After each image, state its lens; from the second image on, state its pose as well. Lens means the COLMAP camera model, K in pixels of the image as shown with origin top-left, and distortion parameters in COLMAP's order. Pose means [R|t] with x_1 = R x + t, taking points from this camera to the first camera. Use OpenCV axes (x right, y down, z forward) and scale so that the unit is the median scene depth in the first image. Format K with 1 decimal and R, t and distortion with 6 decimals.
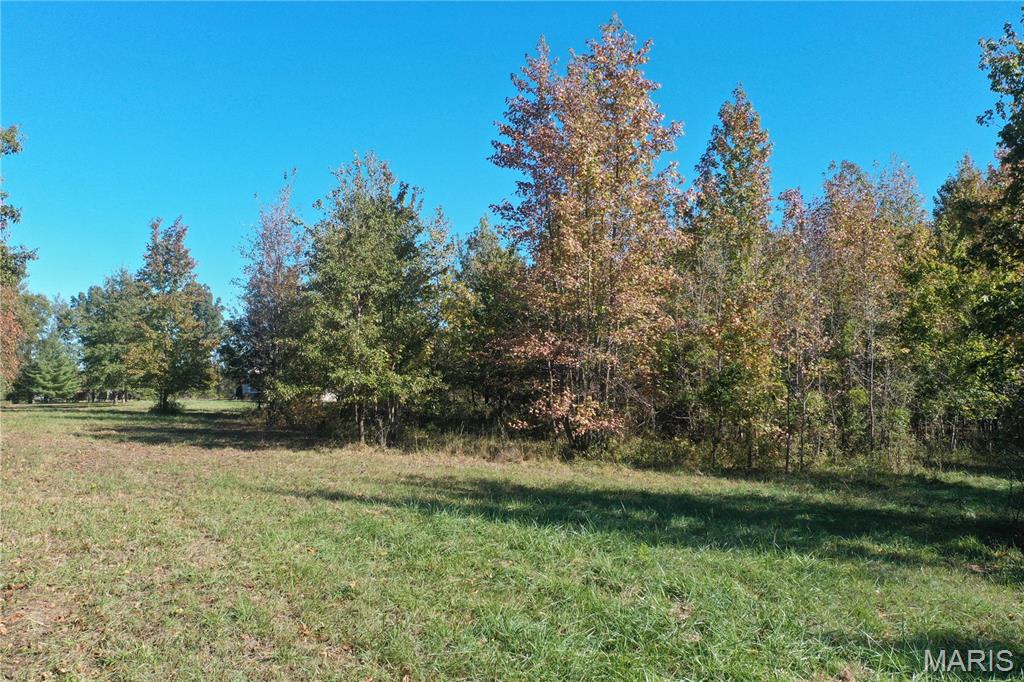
lens RADIAL K [[791.7, 0, 507.1], [0, 791.7, 338.2], [0, 0, 1]] dist [-0.020402, -0.006525]
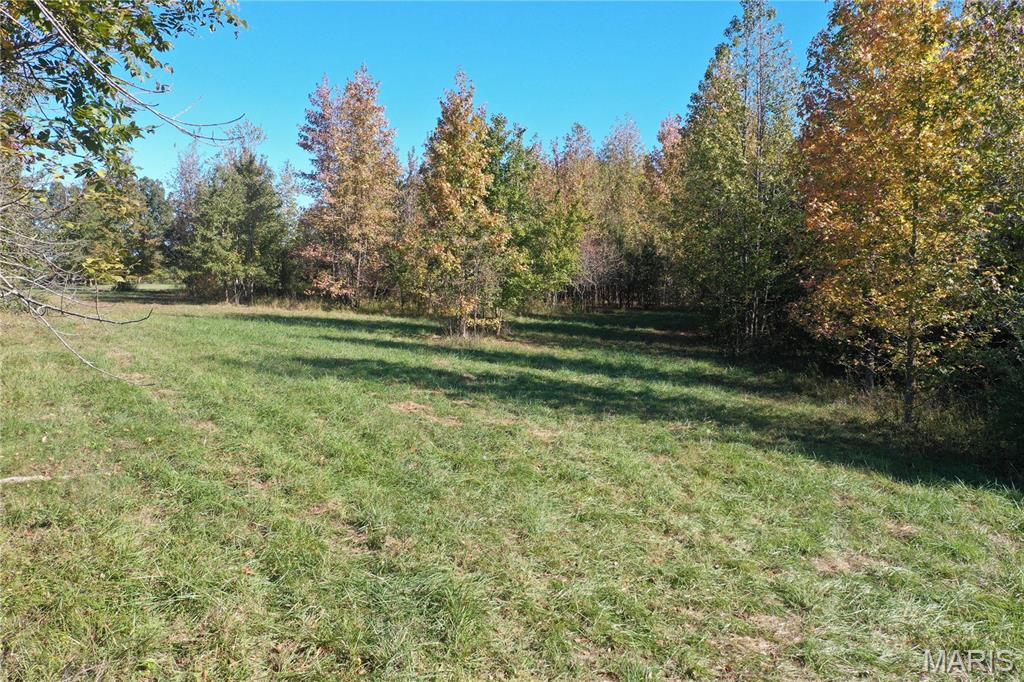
lens RADIAL K [[791.7, 0, 509.5], [0, 791.7, 339.2], [0, 0, 1]] dist [-0.020402, -0.006525]
pose [[0.999124, 0.003015, 0.041739, 0.358539], [-0.008888, 0.989935, 0.141241, -0.044693], [-0.040893, -0.141488, 0.989095, -0.785481]]
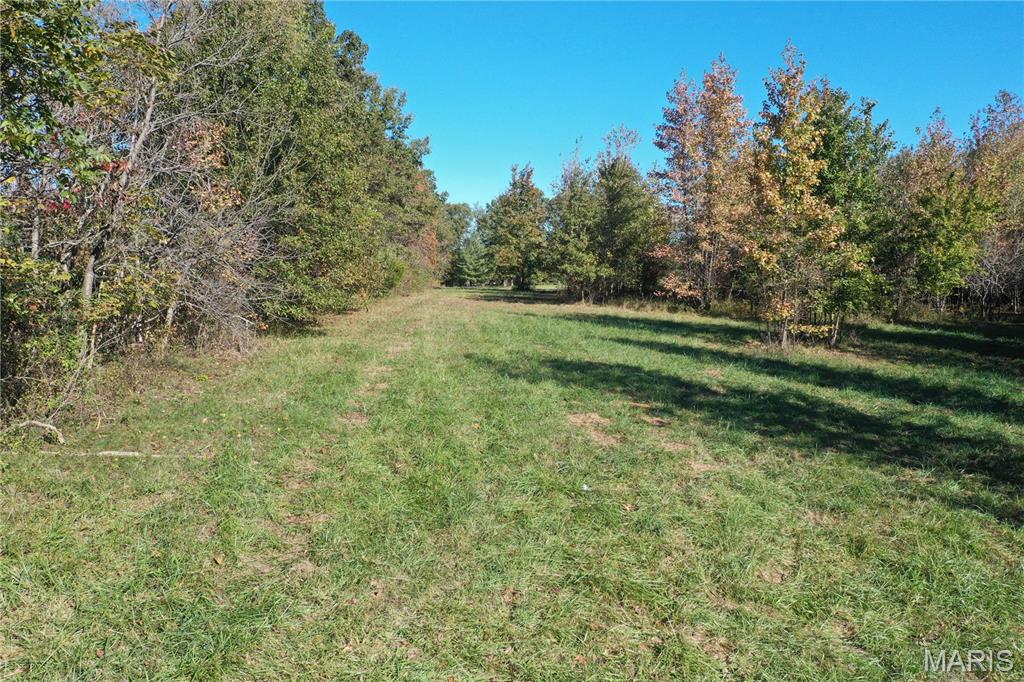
lens RADIAL K [[791.7, 0, 511.1], [0, 791.7, 339.5], [0, 0, 1]] dist [-0.020402, -0.006525]
pose [[0.881372, 0.040236, -0.470706, 0.509722], [0.026944, 0.990463, 0.135116, -0.039053], [0.471653, -0.131770, 0.871883, -0.697363]]
